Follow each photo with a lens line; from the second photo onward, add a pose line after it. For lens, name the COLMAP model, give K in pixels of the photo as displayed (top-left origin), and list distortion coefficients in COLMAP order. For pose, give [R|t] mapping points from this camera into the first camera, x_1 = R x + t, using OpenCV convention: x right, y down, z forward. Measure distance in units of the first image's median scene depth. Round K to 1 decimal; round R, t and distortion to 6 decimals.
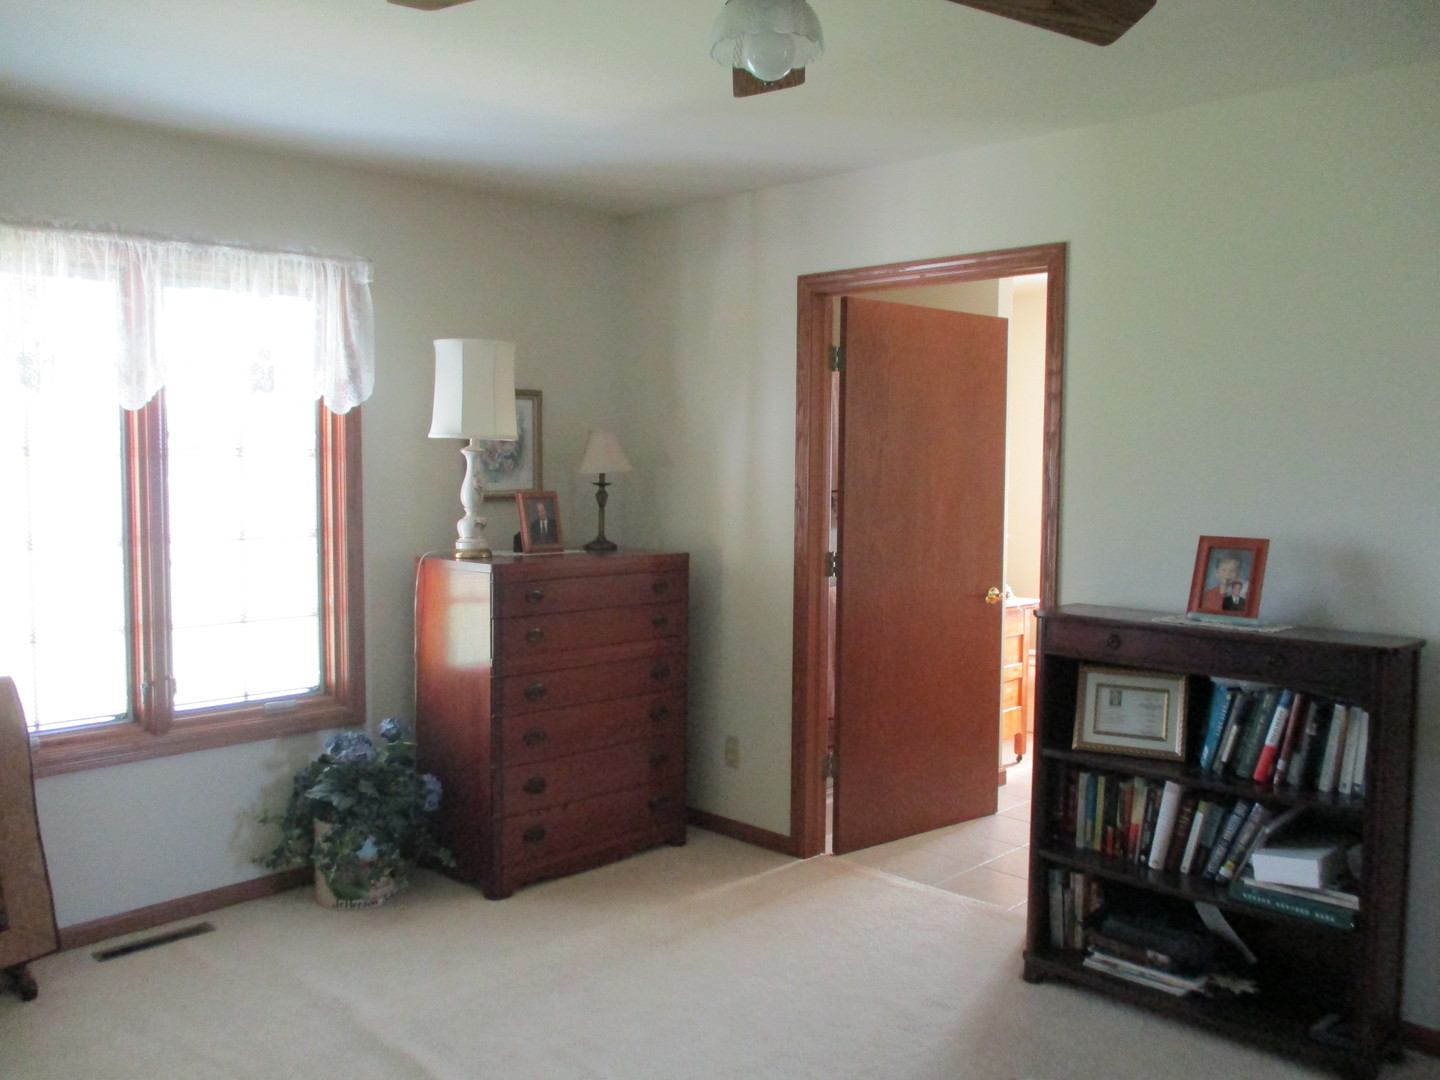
lens RADIAL K [[1205.7, 0, 723.9], [0, 1205.7, 529.2], [0, 0, 1]] dist [-0.025656, 0.011849]
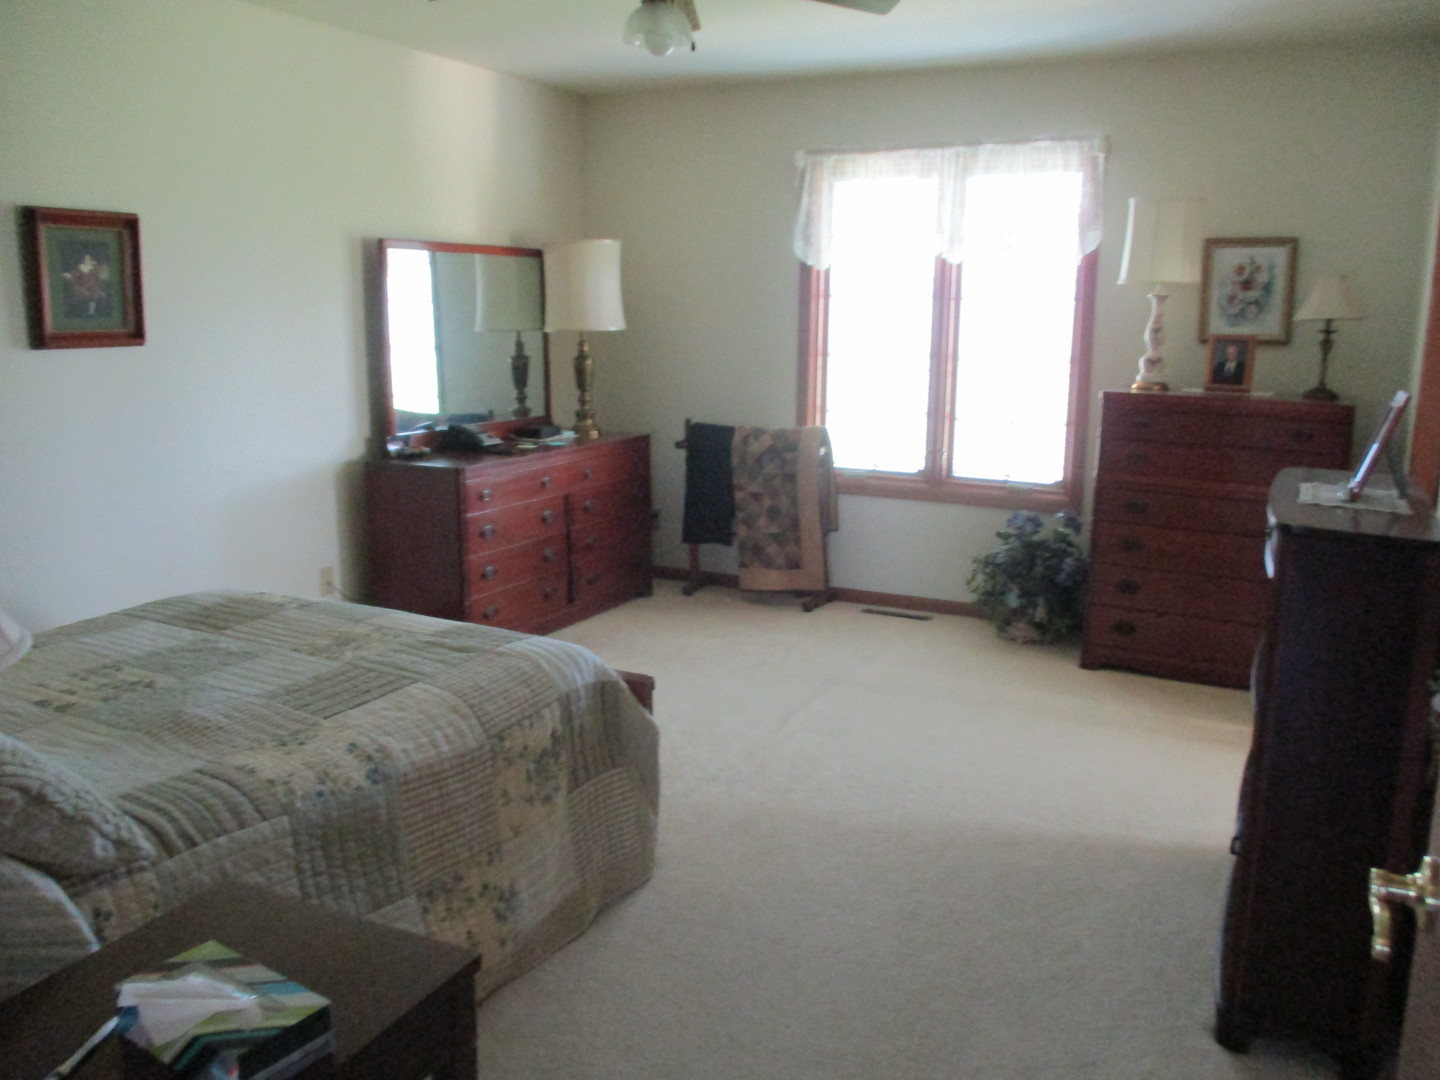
lens RADIAL K [[1205.7, 0, 723.9], [0, 1205.7, 529.2], [0, 0, 1]] dist [-0.025656, 0.011849]
pose [[0.308584, 0.179046, -0.934194, 0.822724], [-0.071375, 0.983714, 0.164961, -0.005871], [0.948515, 0.015774, 0.316338, 0.268652]]
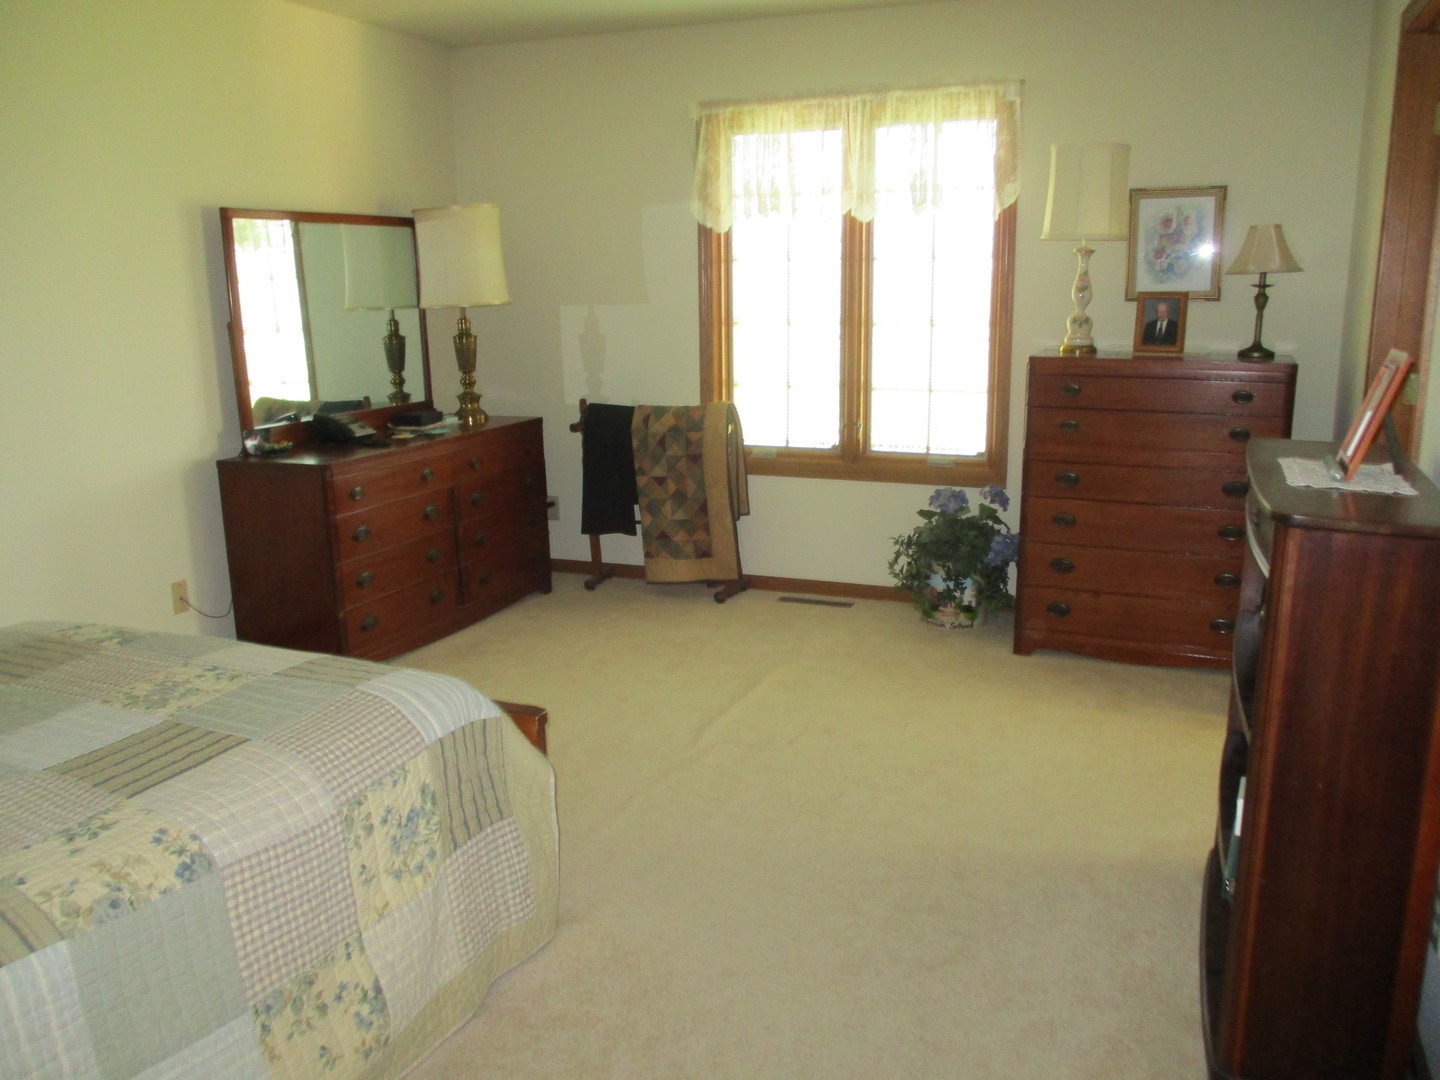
lens RADIAL K [[1195.0, 0, 720.0], [0, 1195.0, 540.0], [0, 0, 1]] dist [-0.033878, -0.001828]
pose [[0.381368, 0.196408, -0.903318, 0.713887], [-0.045618, 0.979977, 0.193816, -0.004074], [0.923297, -0.032708, 0.382691, 0.313321]]
